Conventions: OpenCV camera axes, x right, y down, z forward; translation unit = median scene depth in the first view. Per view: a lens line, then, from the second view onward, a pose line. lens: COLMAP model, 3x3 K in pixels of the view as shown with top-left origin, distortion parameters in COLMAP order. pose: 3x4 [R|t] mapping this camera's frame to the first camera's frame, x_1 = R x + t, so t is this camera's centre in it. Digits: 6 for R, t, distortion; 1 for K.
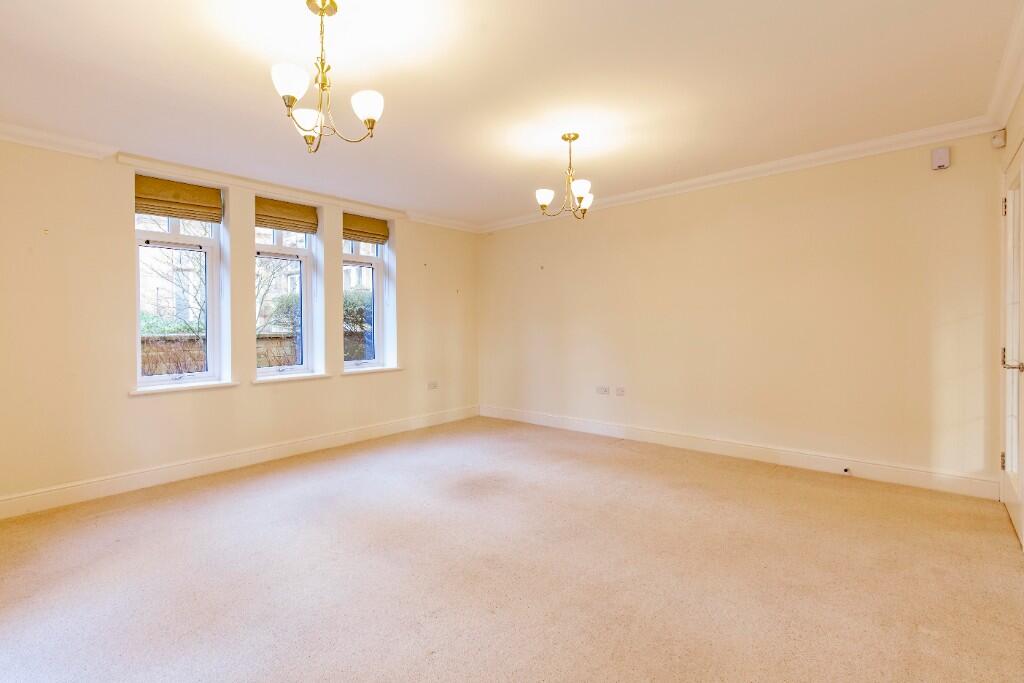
lens RADIAL K [[465.9, 0, 506.7], [0, 465.9, 334.0], [0, 0, 1]] dist [0.000958, 0.000114]
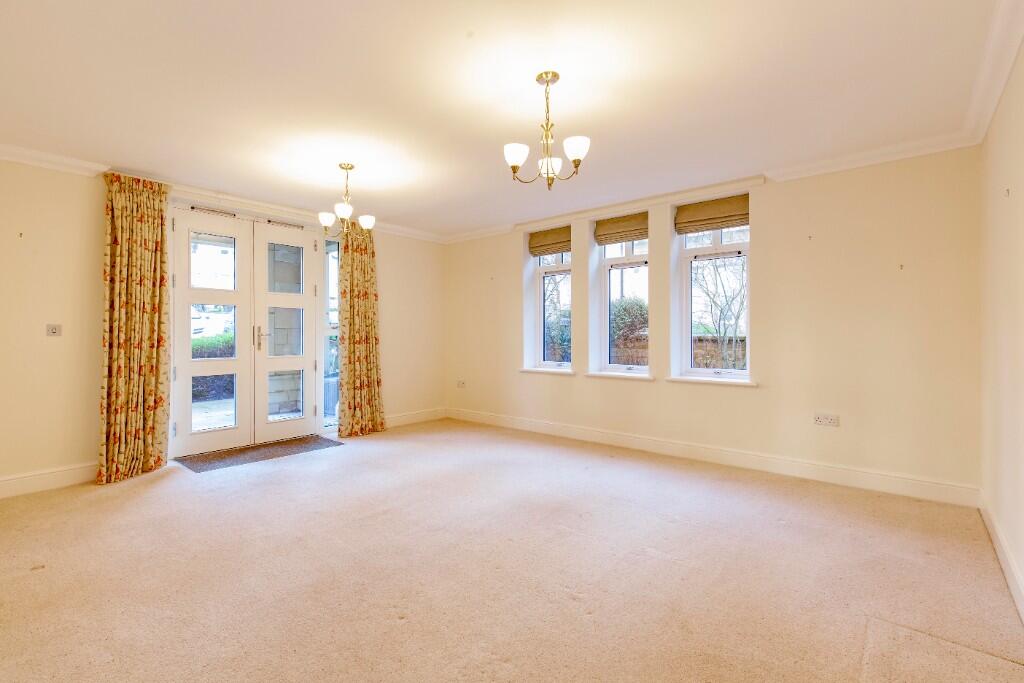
lens RADIAL K [[465.9, 0, 506.7], [0, 465.9, 334.0], [0, 0, 1]] dist [0.000958, 0.000114]
pose [[0.015465, 0.019808, -0.999684, 0.588854], [-0.010965, 0.999747, 0.019640, -0.021850], [0.999820, 0.010658, 0.015678, 0.661243]]
